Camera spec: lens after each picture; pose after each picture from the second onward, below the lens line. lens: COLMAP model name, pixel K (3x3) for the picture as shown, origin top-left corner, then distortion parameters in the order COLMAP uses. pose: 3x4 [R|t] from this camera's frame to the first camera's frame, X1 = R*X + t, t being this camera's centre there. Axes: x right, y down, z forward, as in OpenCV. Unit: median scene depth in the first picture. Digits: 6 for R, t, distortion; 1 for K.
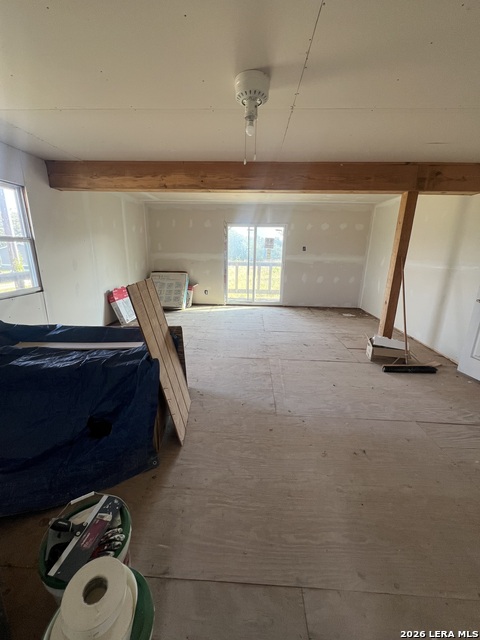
lens RADIAL K [[258.0, 0, 241.1], [0, 258.0, 320.7], [0, 0, 1]] dist [-0.001692, -0.000221]
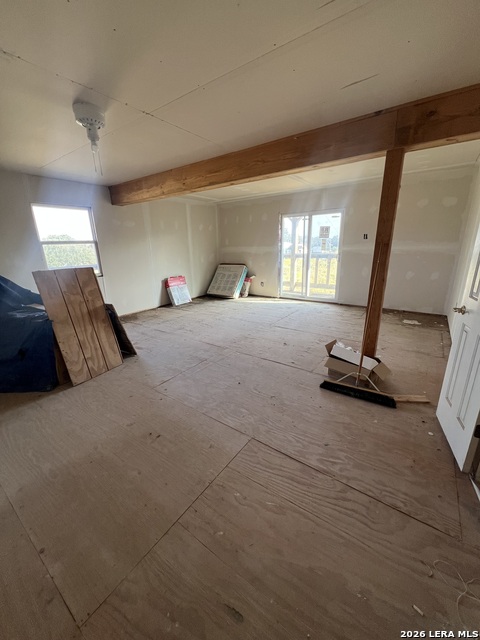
lens RADIAL K [[255.5, 0, 239.8], [0, 255.5, 322.0], [0, 0, 1]] dist [-0.001795, 0.000088]
pose [[0.836343, 0.123332, -0.534153, 0.535404], [-0.105982, 0.992358, 0.063188, -0.022088], [0.537865, 0.003763, 0.843023, 0.130166]]
